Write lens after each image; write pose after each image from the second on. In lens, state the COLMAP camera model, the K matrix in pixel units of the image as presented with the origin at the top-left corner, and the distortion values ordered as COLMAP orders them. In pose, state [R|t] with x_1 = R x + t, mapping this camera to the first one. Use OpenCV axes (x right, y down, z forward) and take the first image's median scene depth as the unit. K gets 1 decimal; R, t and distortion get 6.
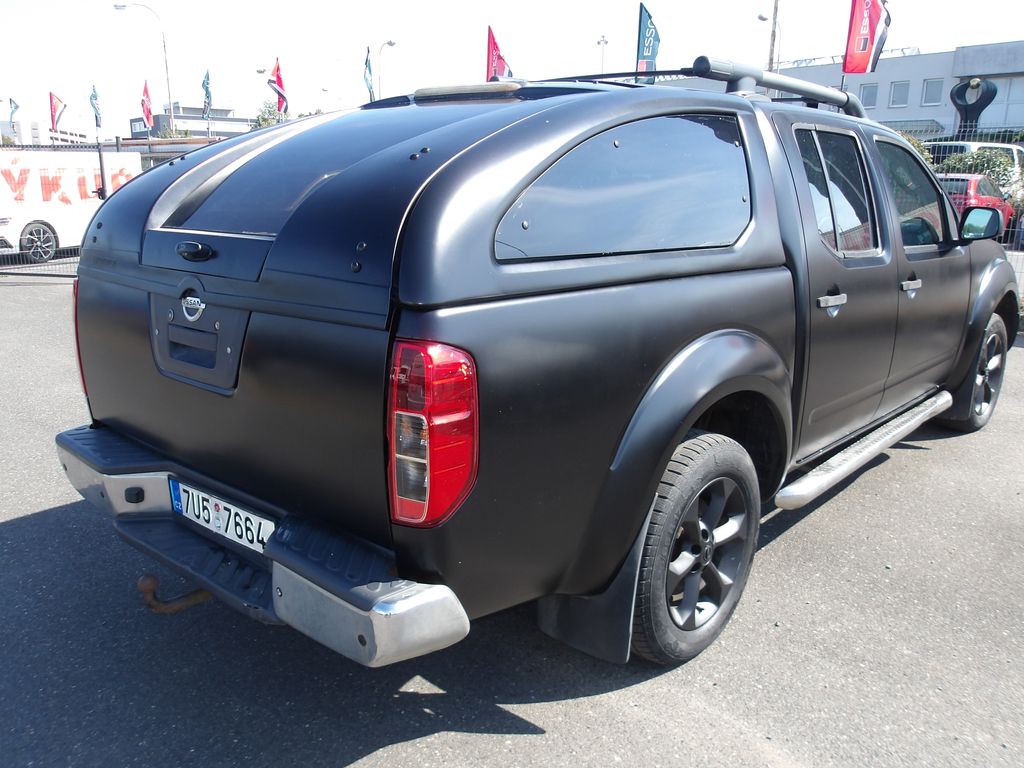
lens RADIAL K [[858.0, 0, 509.4], [0, 858.0, 383.5], [0, 0, 1]] dist [0.003334, -0.000679]
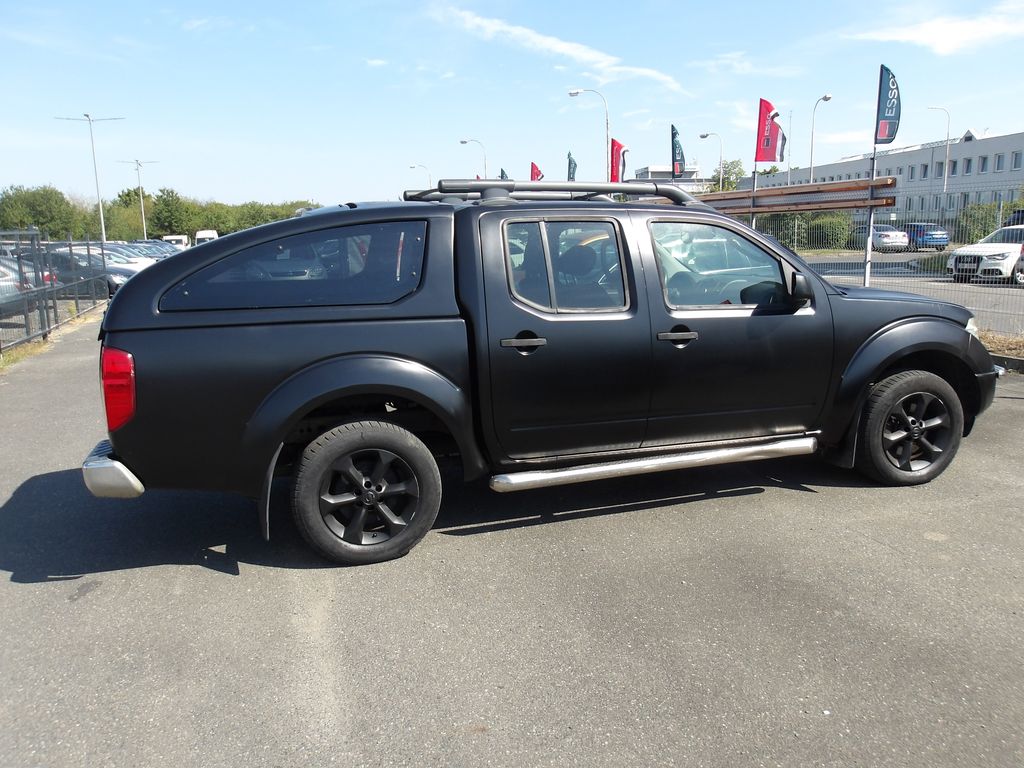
lens RADIAL K [[858.2, 0, 512.0], [0, 858.2, 384.0], [0, 0, 1]] dist [0.004139, -0.007750]
pose [[0.865673, 0.059987, -0.497003, 1.257955], [-0.090222, 0.995233, -0.037025, 0.027390], [0.492413, 0.076892, 0.866958, -0.257764]]
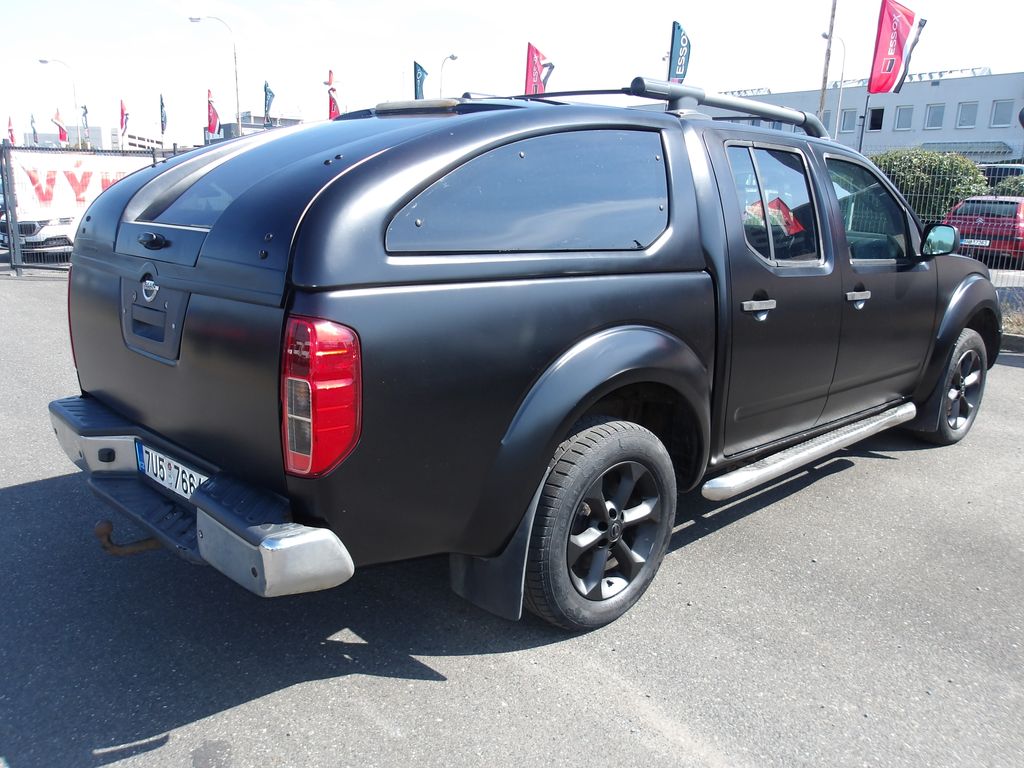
lens RADIAL K [[858.2, 0, 512.0], [0, 858.2, 384.0], [0, 0, 1]] dist [0.004139, -0.007750]
pose [[0.997443, 0.035136, -0.062237, 0.165656], [-0.036022, 0.999264, -0.013157, 0.031130], [0.061729, 0.015366, 0.997975, -0.102770]]
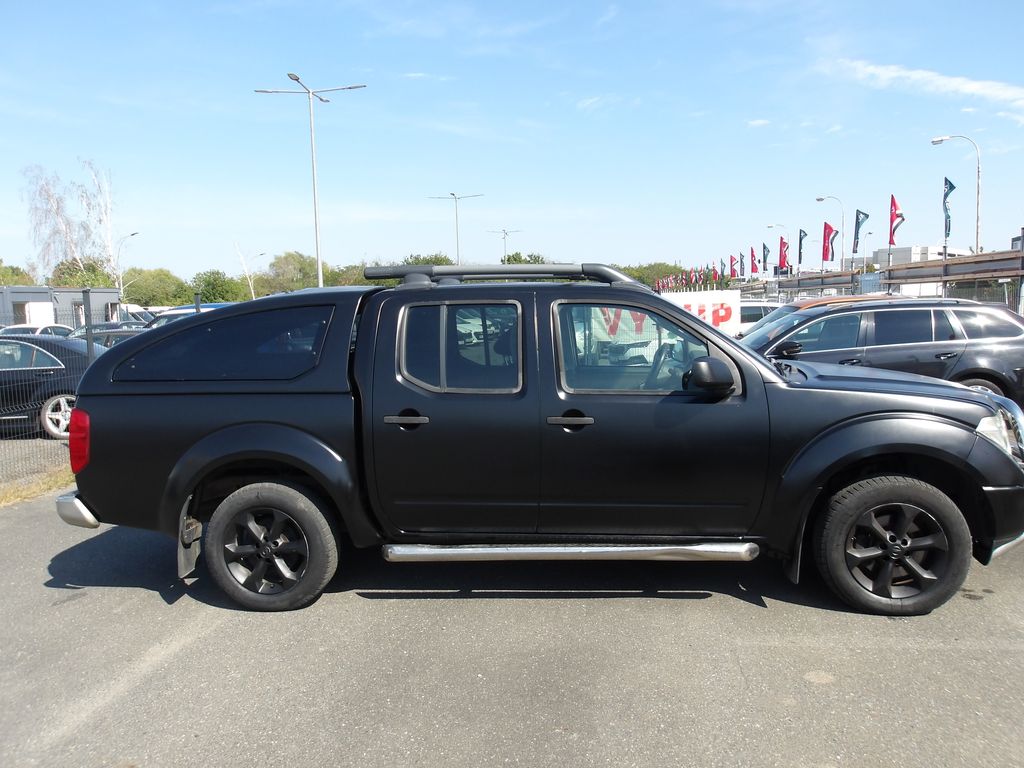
lens RADIAL K [[858.2, 0, 512.0], [0, 858.2, 384.0], [0, 0, 1]] dist [0.004139, -0.007750]
pose [[0.578137, 0.051673, -0.814302, 1.991468], [-0.160136, 0.985769, -0.051139, -0.134167], [0.800071, 0.159964, 0.578185, 0.342094]]
